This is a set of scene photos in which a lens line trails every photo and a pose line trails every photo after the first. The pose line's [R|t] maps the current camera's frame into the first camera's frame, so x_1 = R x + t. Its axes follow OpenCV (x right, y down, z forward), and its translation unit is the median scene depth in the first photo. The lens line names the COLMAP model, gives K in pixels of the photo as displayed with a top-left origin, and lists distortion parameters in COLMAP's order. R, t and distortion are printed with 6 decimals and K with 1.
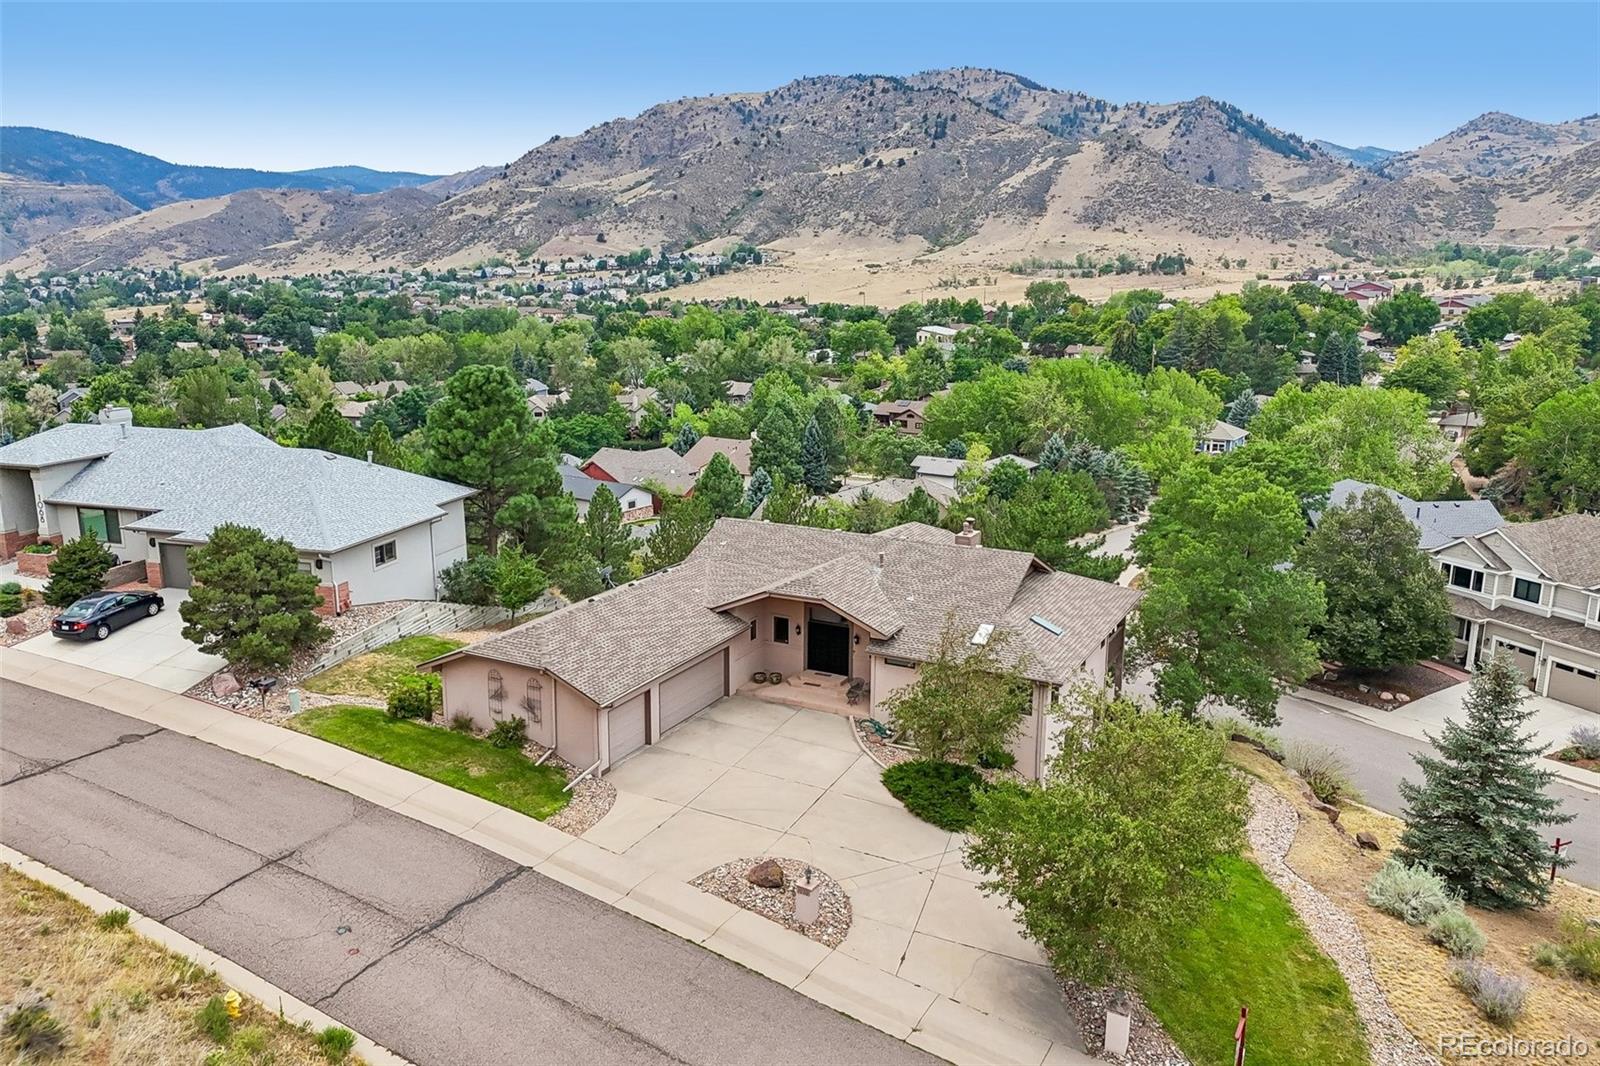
lens RADIAL K [[1175.8, 0, 800.0], [0, 1175.8, 533.0], [0, 0, 1]] dist [0.063254, -0.058790]
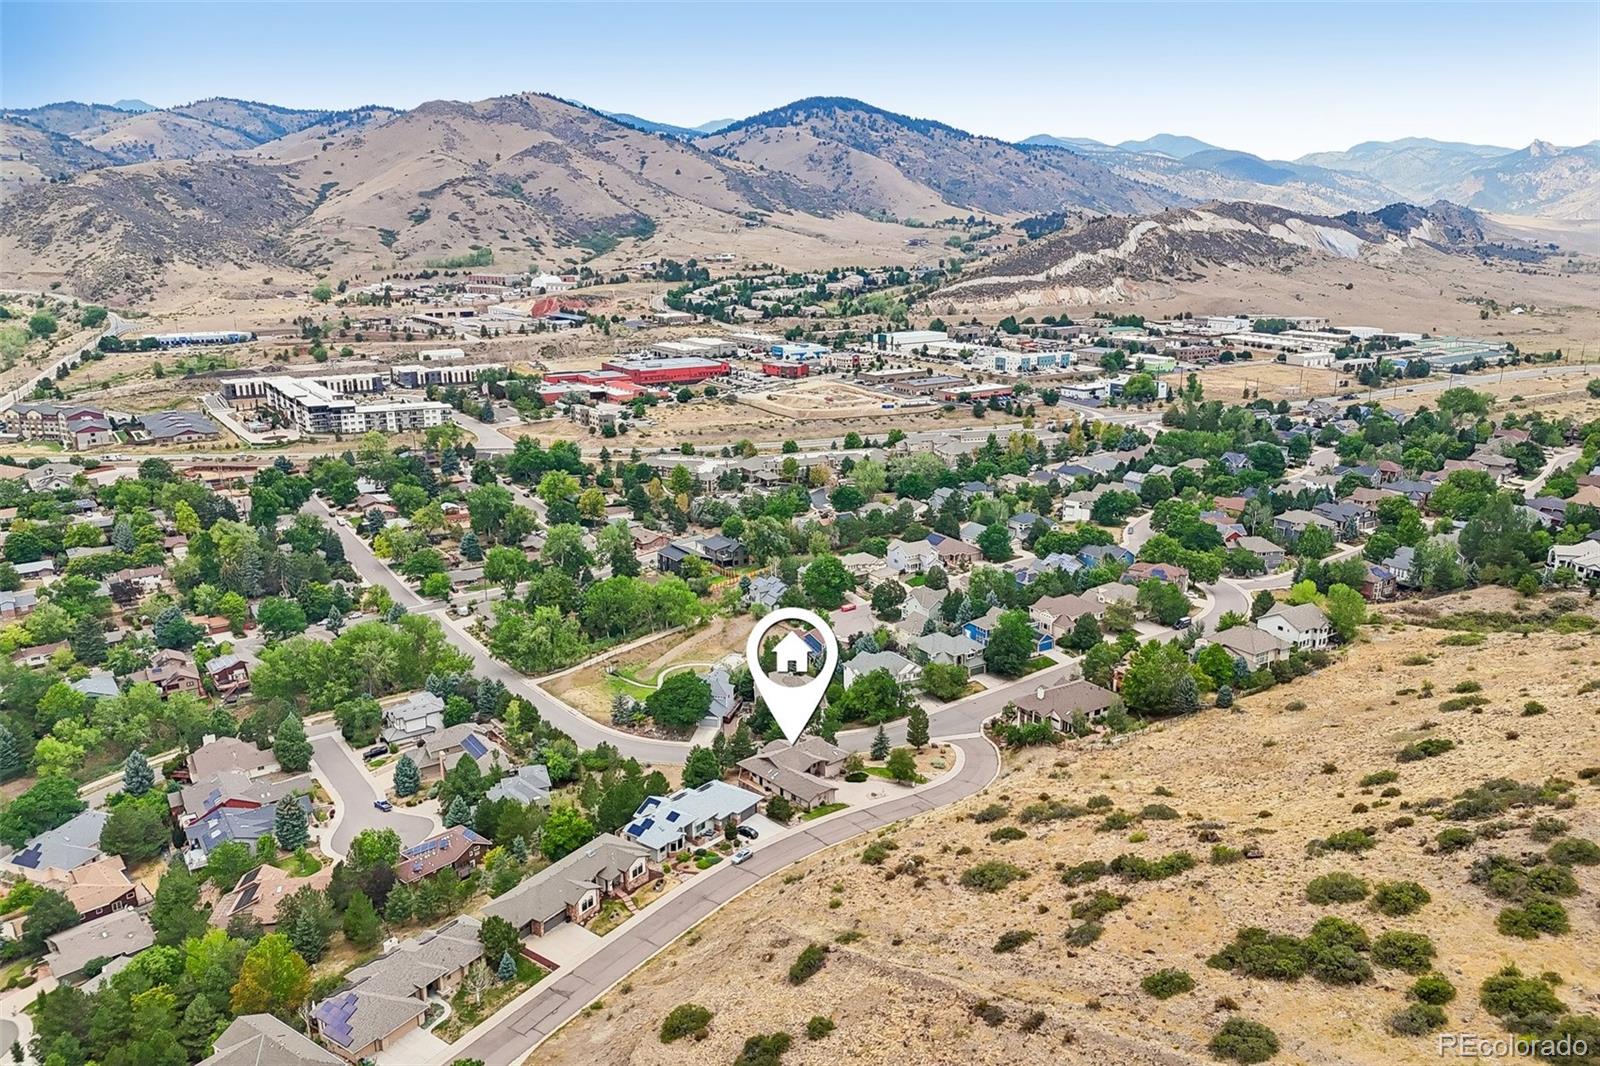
lens RADIAL K [[1175.8, 0, 800.0], [0, 1175.8, 533.0], [0, 0, 1]] dist [0.063254, -0.058790]
pose [[0.350239, -0.246460, 0.903654, -0.169751], [0.211408, 0.960667, 0.180072, -0.071089], [-0.912491, 0.127971, 0.388567, -0.043114]]
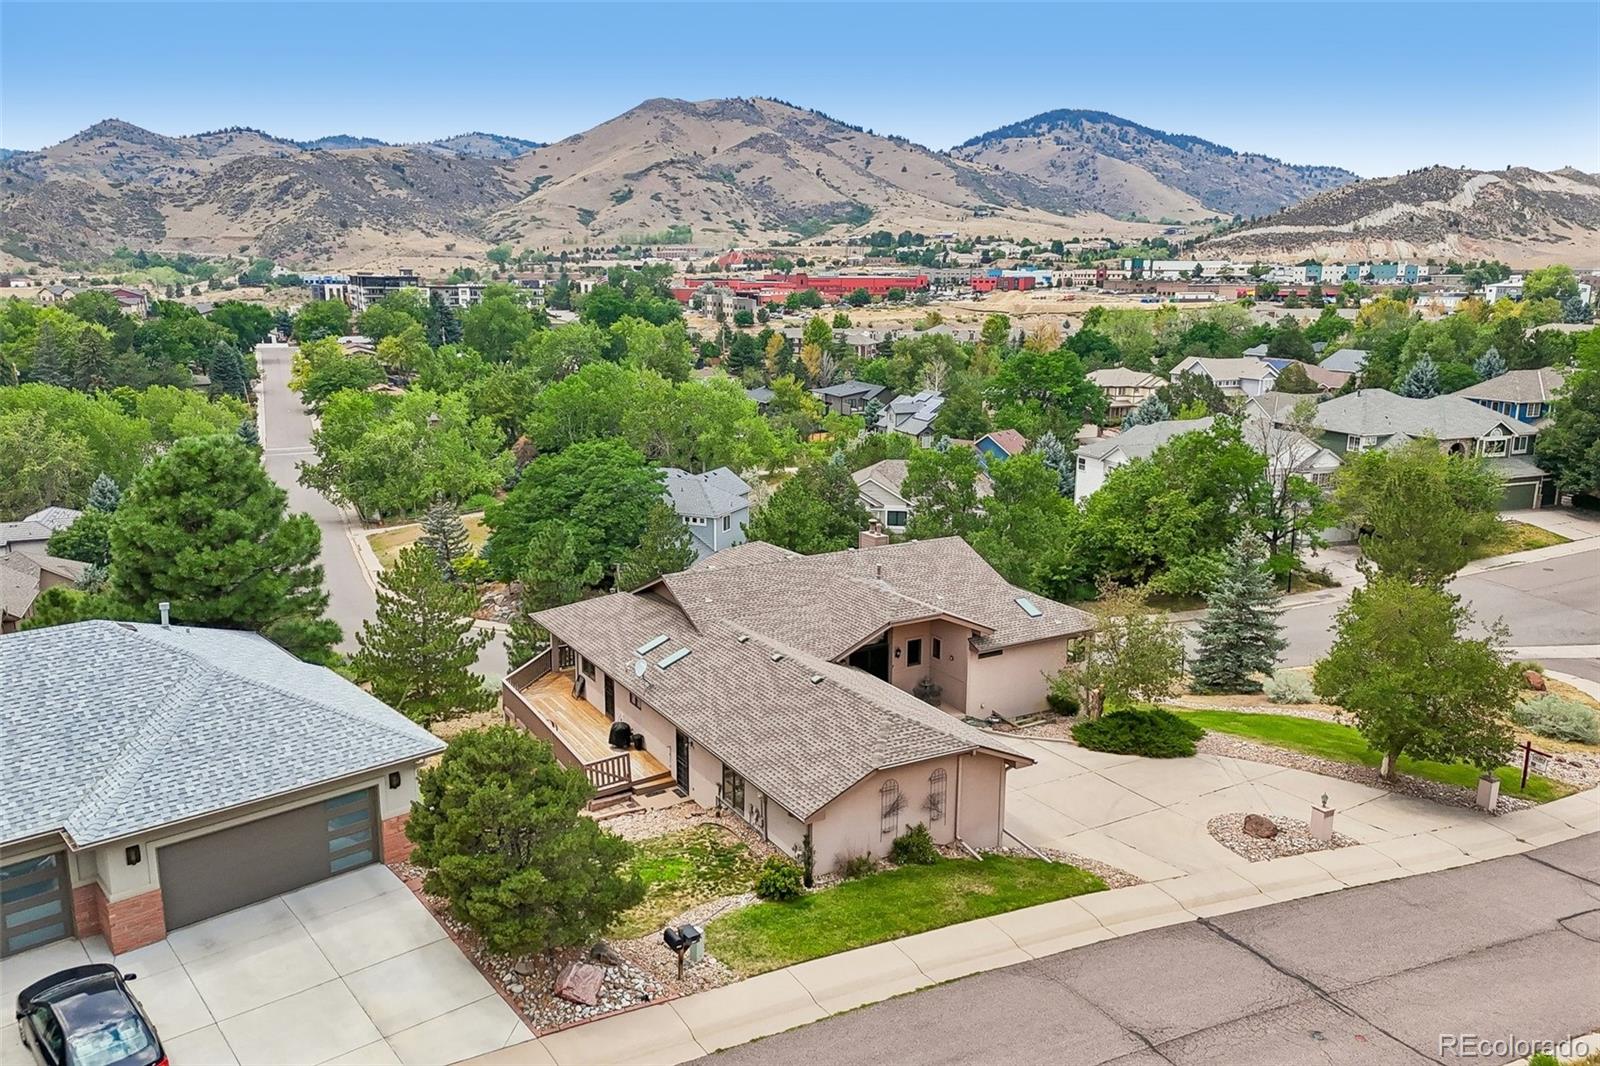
lens RADIAL K [[1175.8, 0, 800.0], [0, 1175.8, 533.0], [0, 0, 1]] dist [0.063254, -0.058790]
pose [[0.524474, -0.181245, 0.831912, -0.030507], [0.185417, 0.977943, 0.096165, -0.004537], [-0.830992, 0.103815, 0.546512, 0.019383]]
